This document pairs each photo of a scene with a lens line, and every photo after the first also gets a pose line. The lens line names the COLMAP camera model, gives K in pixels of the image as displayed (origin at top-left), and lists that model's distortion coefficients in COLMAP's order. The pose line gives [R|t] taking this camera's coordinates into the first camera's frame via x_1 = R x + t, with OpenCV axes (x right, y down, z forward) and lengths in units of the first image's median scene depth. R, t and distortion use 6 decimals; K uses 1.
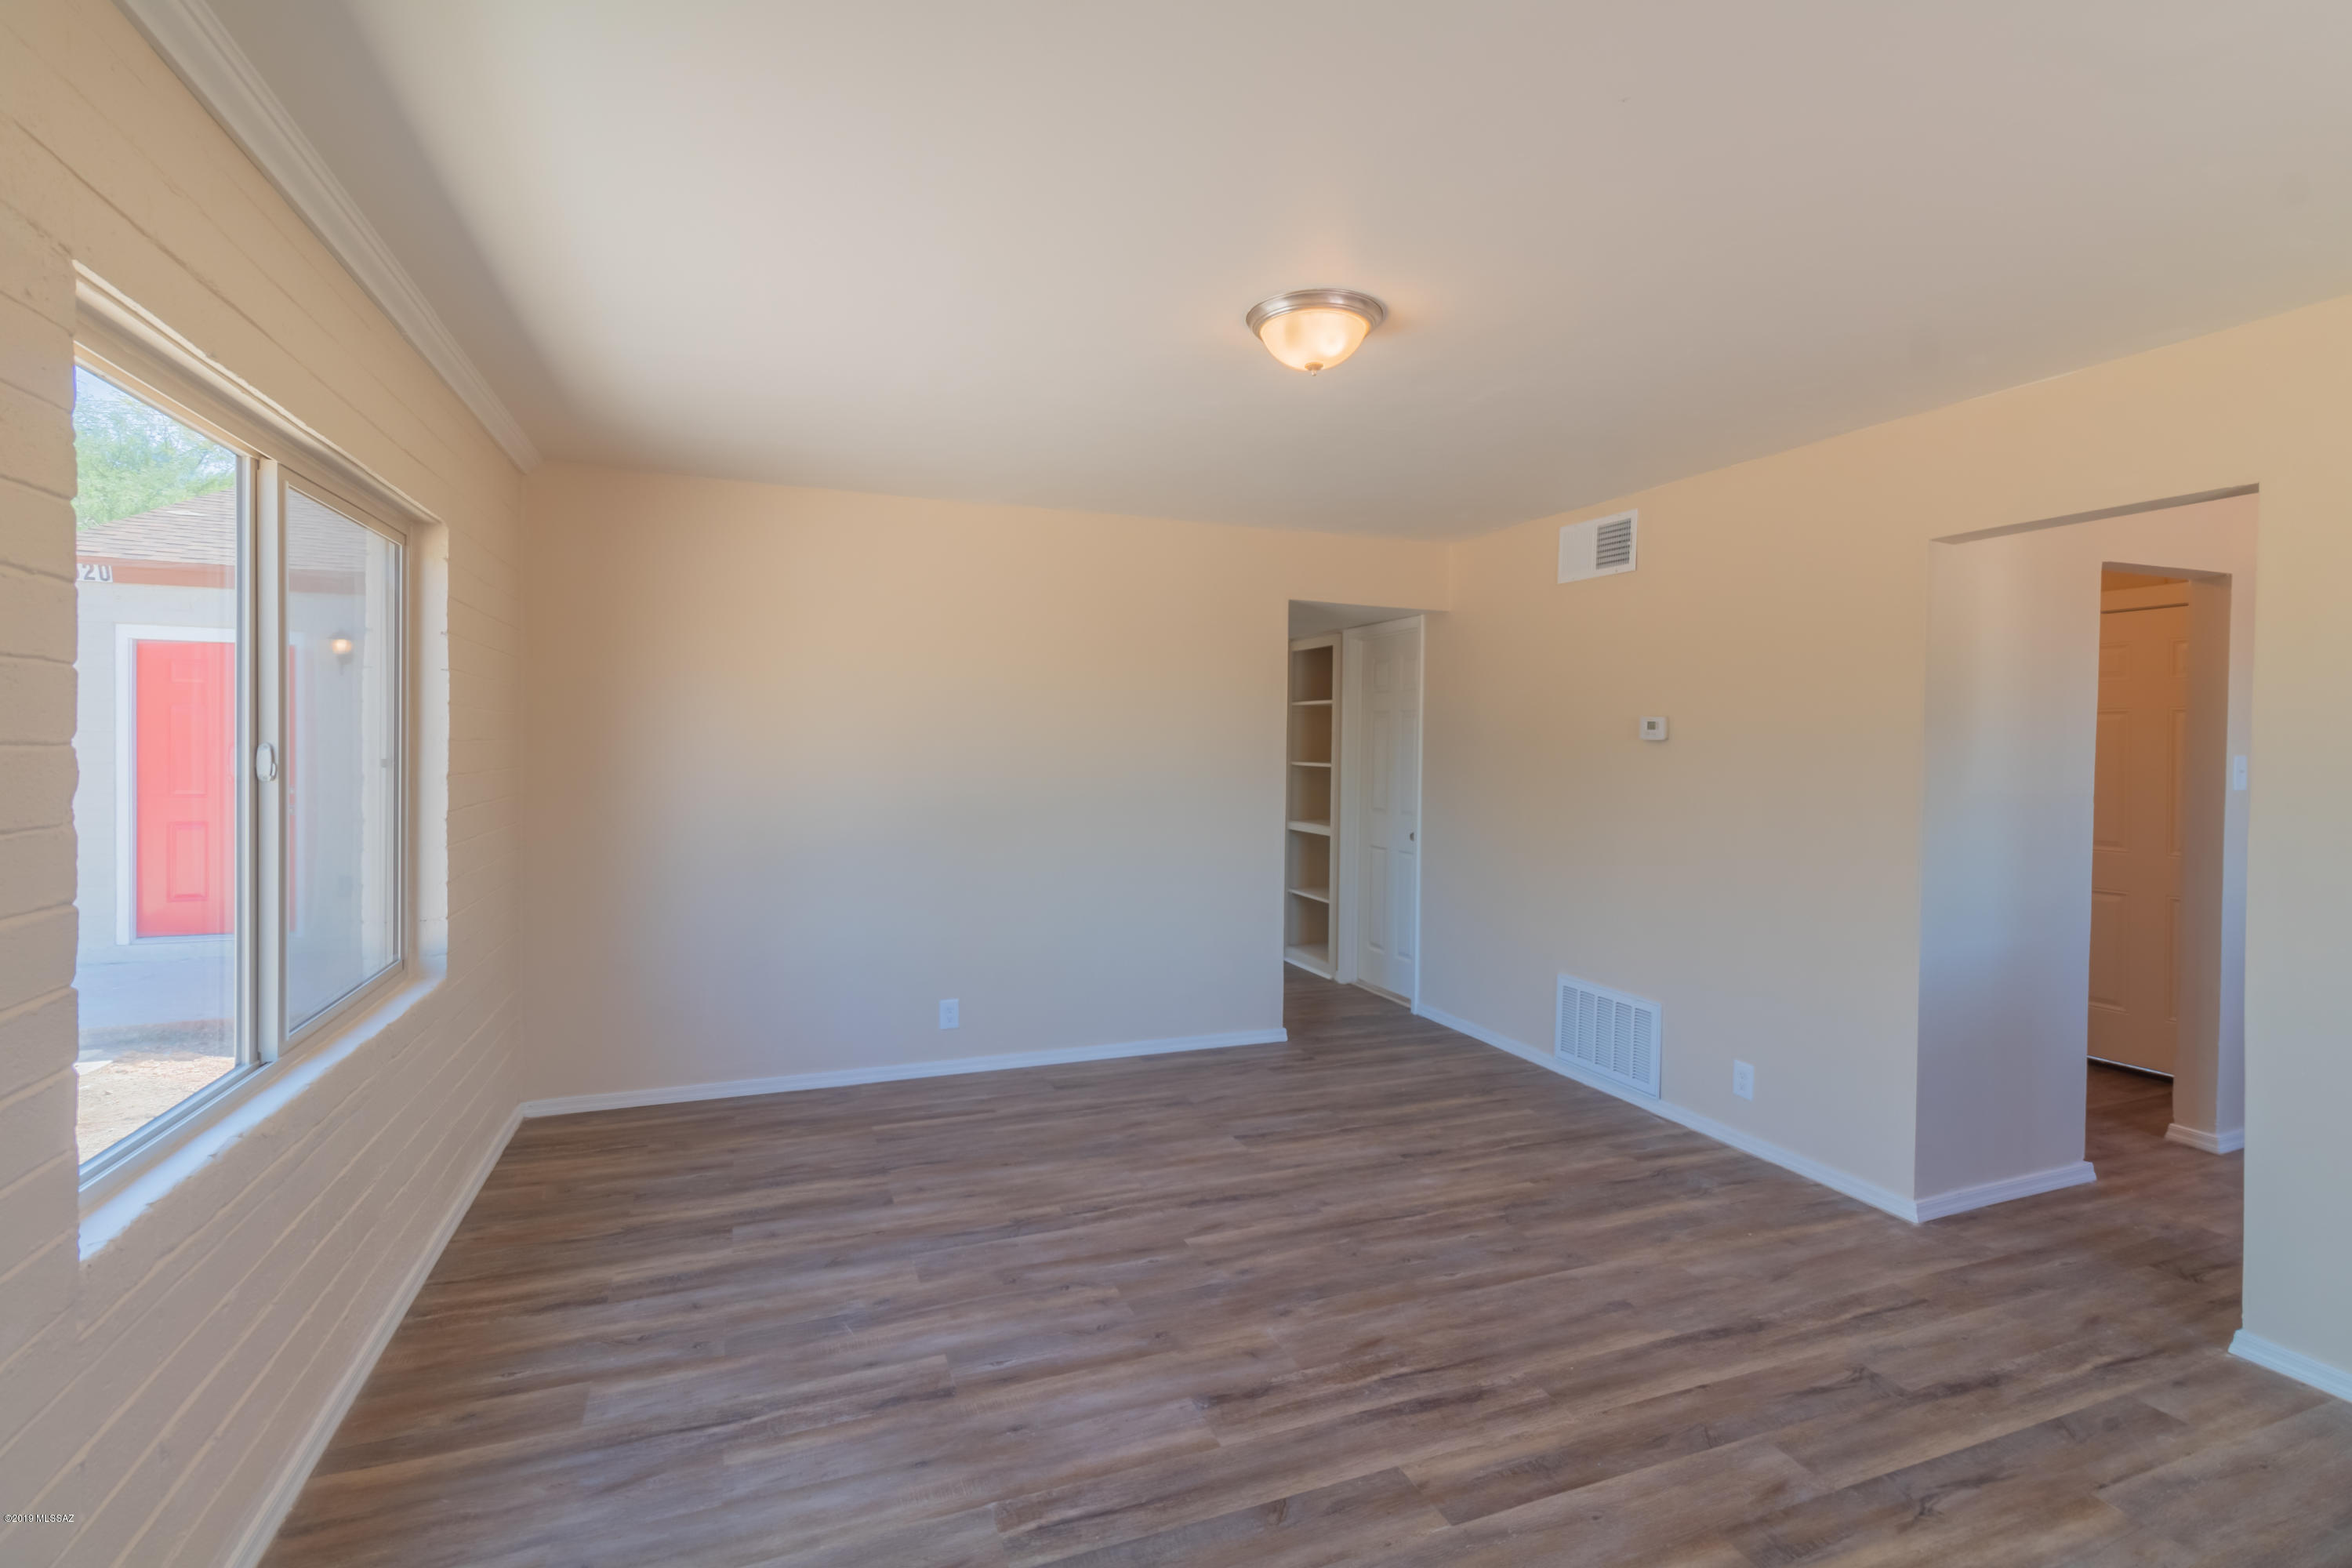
lens RADIAL K [[1083.5, 0, 1181.0], [0, 1083.5, 769.4], [0, 0, 1]] dist [0.002973, -0.000503]
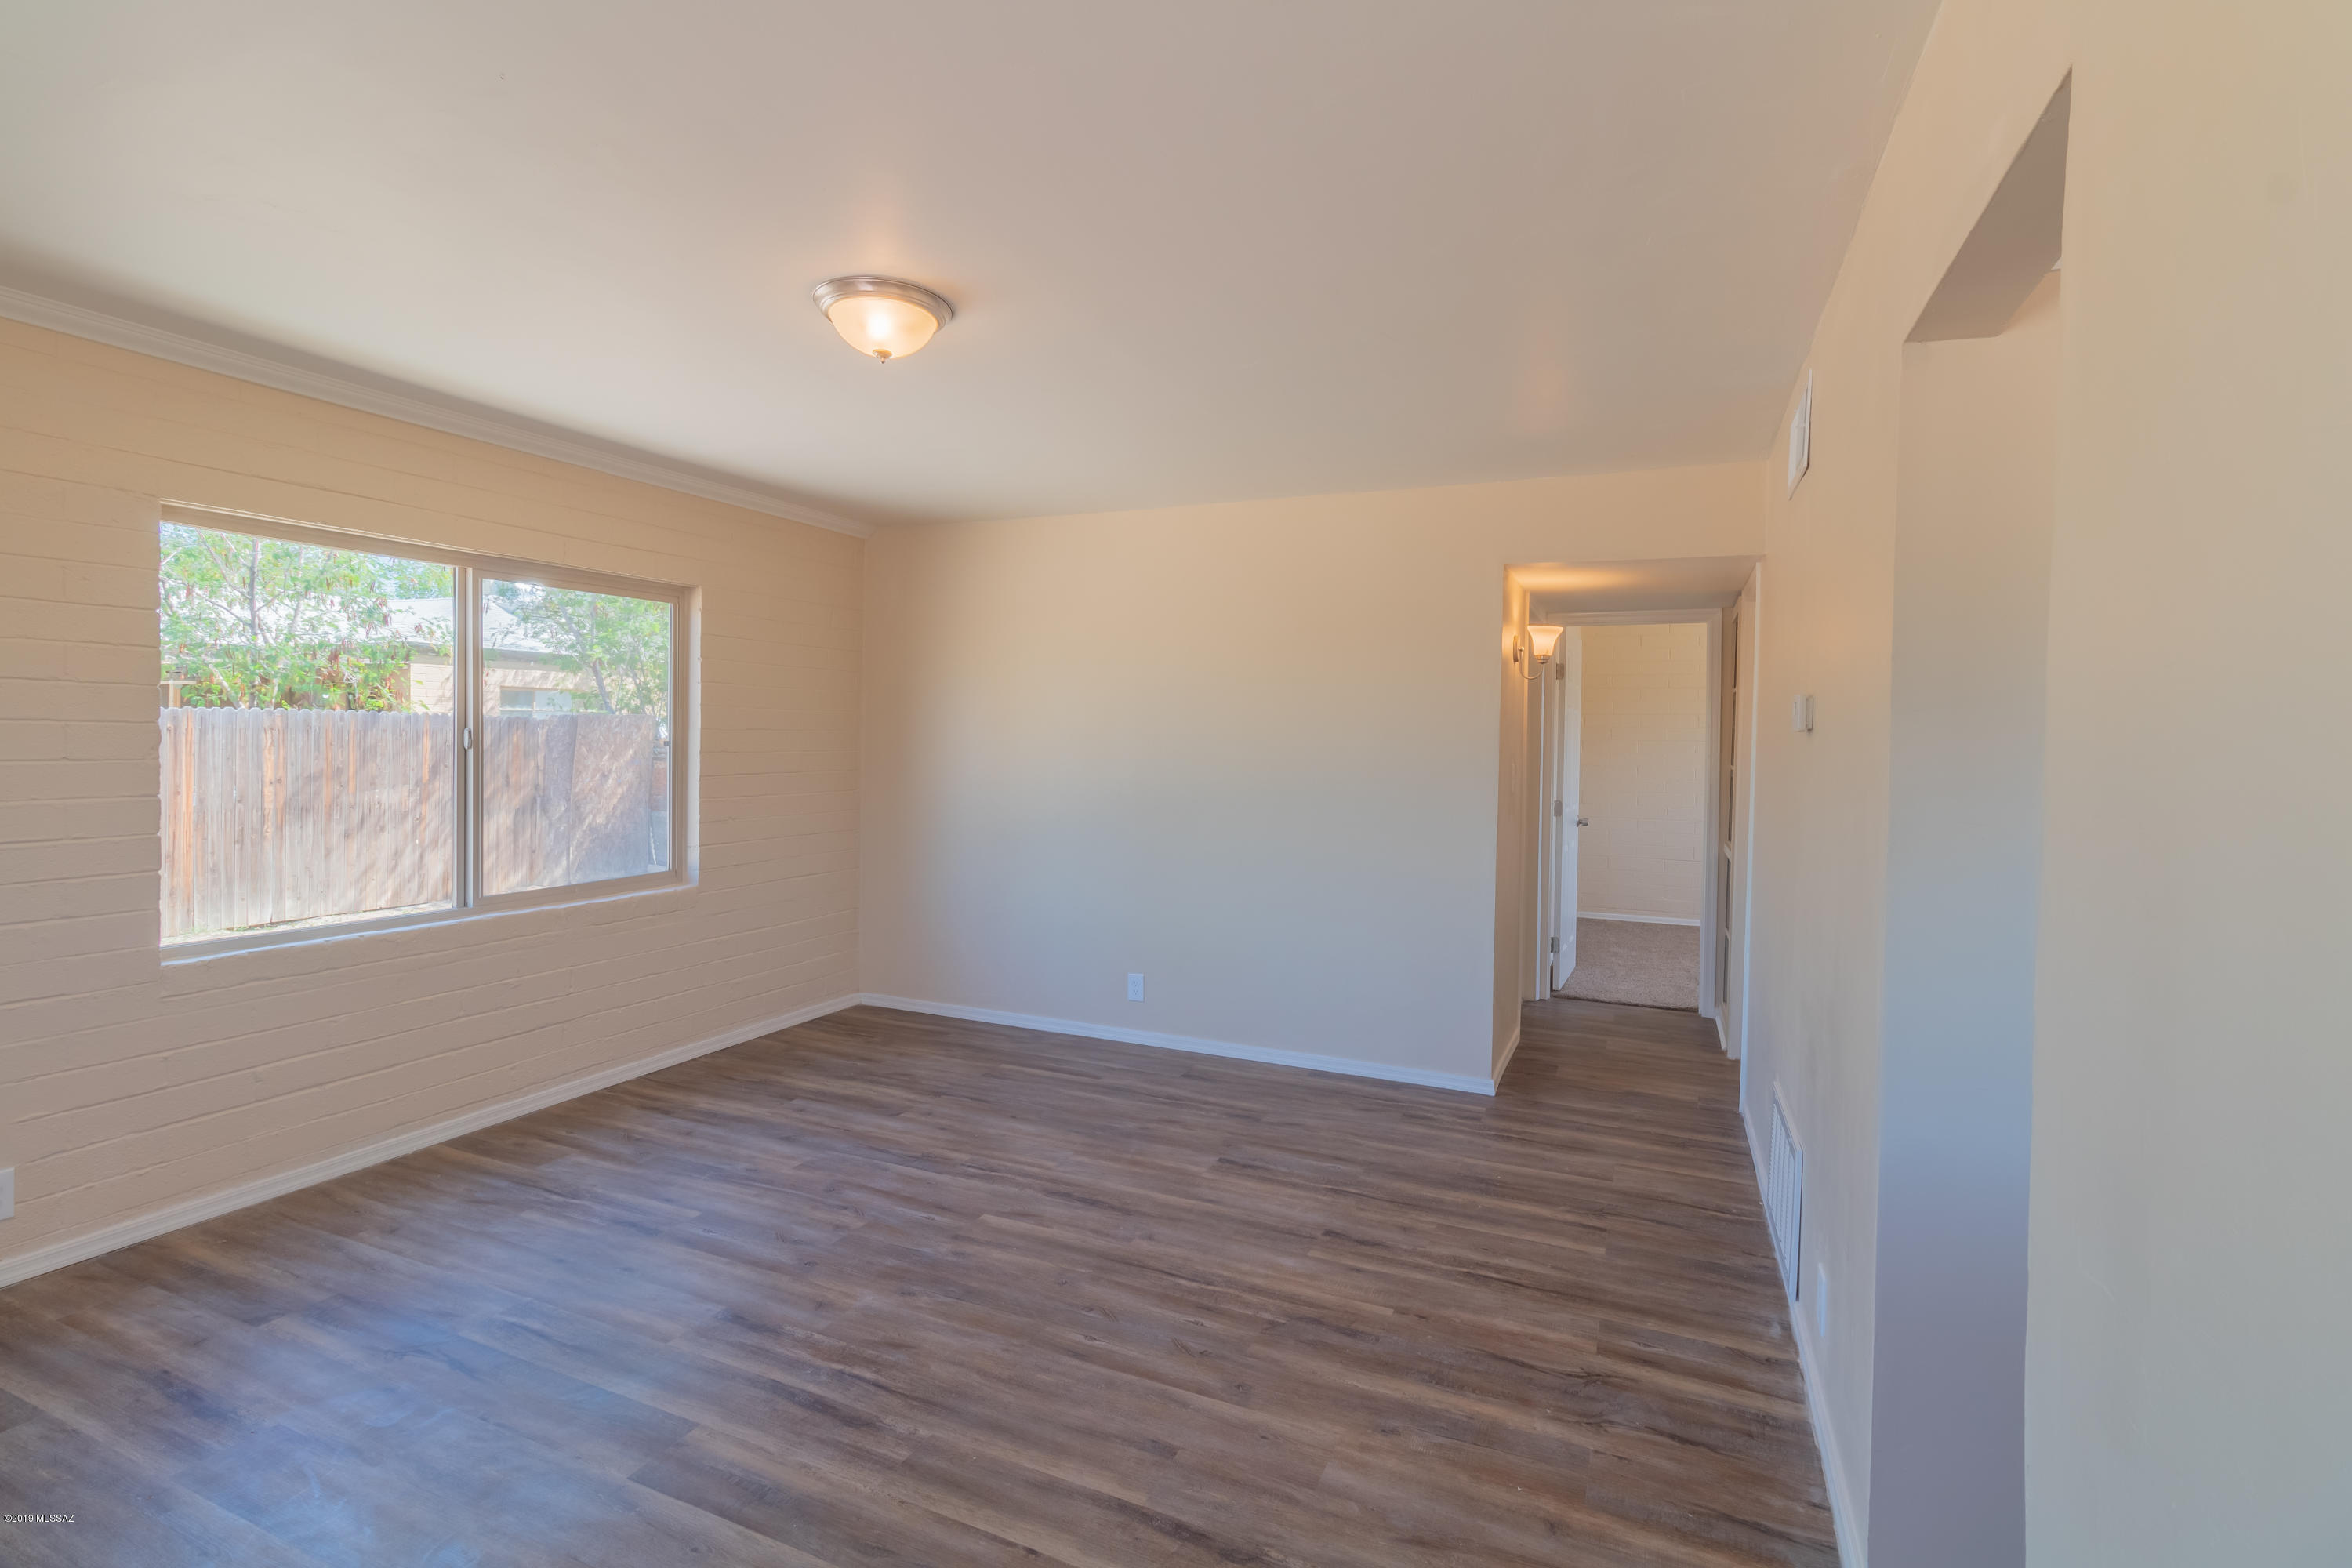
lens RADIAL K [[1083.5, 0, 1185.3], [0, 1083.5, 754.5], [0, 0, 1]] dist [0.002973, -0.000503]
pose [[0.701253, 0.012569, -0.712802, 0.824033], [-0.024340, 0.999684, -0.006318, 0.001401], [0.712497, 0.021780, 0.701337, 0.390244]]
